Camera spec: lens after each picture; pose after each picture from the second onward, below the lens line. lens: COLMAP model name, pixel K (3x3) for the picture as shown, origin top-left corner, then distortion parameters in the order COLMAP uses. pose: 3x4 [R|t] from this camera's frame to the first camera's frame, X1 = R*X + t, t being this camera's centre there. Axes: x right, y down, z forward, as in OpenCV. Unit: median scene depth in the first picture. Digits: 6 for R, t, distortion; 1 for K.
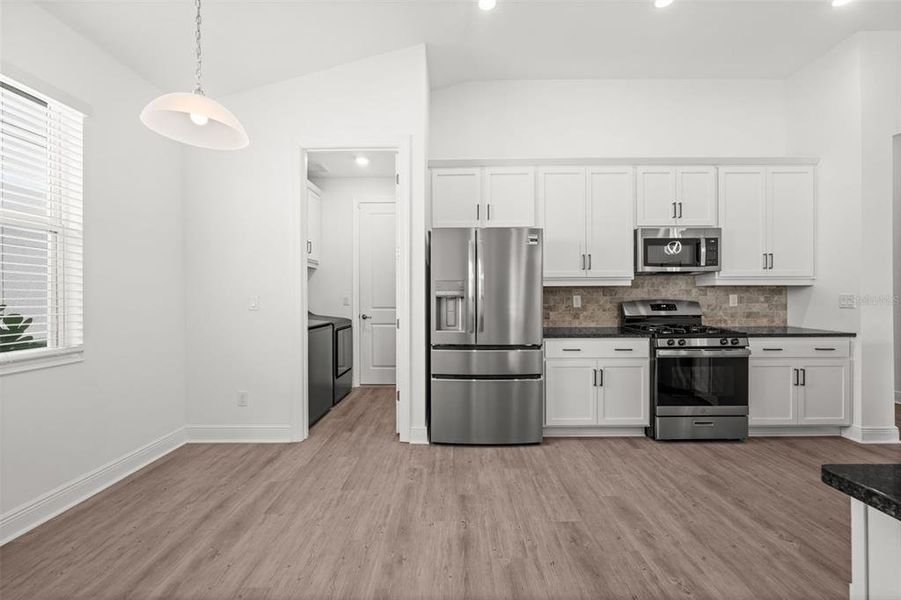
lens RADIAL K [[359.0, 0, 449.1], [0, 359.0, 296.8], [0, 0, 1]] dist [-0.001628, 0.000048]
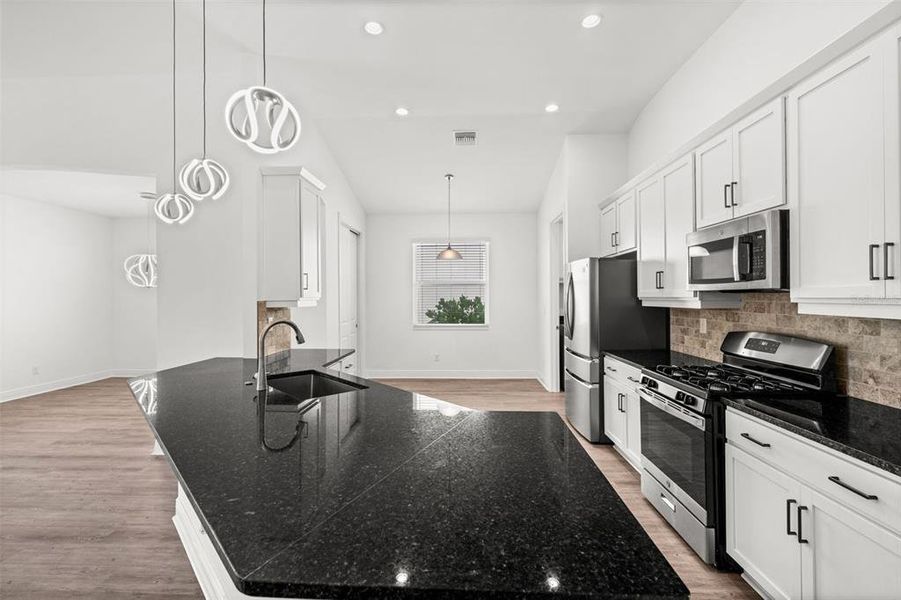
lens RADIAL K [[359.0, 0, 449.1], [0, 359.0, 296.8], [0, 0, 1]] dist [-0.001628, 0.000048]
pose [[-0.023068, 0.000732, -0.999734, 1.545996], [-0.000886, 0.999999, 0.000753, -0.068699], [0.999733, 0.000903, -0.023068, 0.603303]]
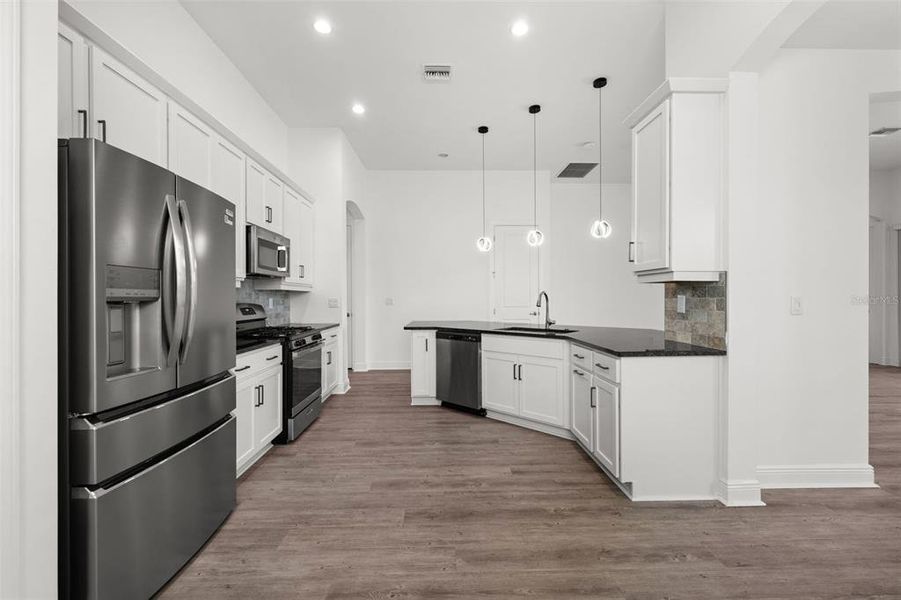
lens RADIAL K [[376.8, 0, 450.5], [0, 376.8, 300.0], [0, 0, 1]] dist [-0.002306, -0.000168]
pose [[-0.030073, -0.002567, 0.999544, -0.540183], [0.009501, 0.999951, 0.002854, 0.001648], [-0.999503, 0.009582, -0.030048, 0.638468]]
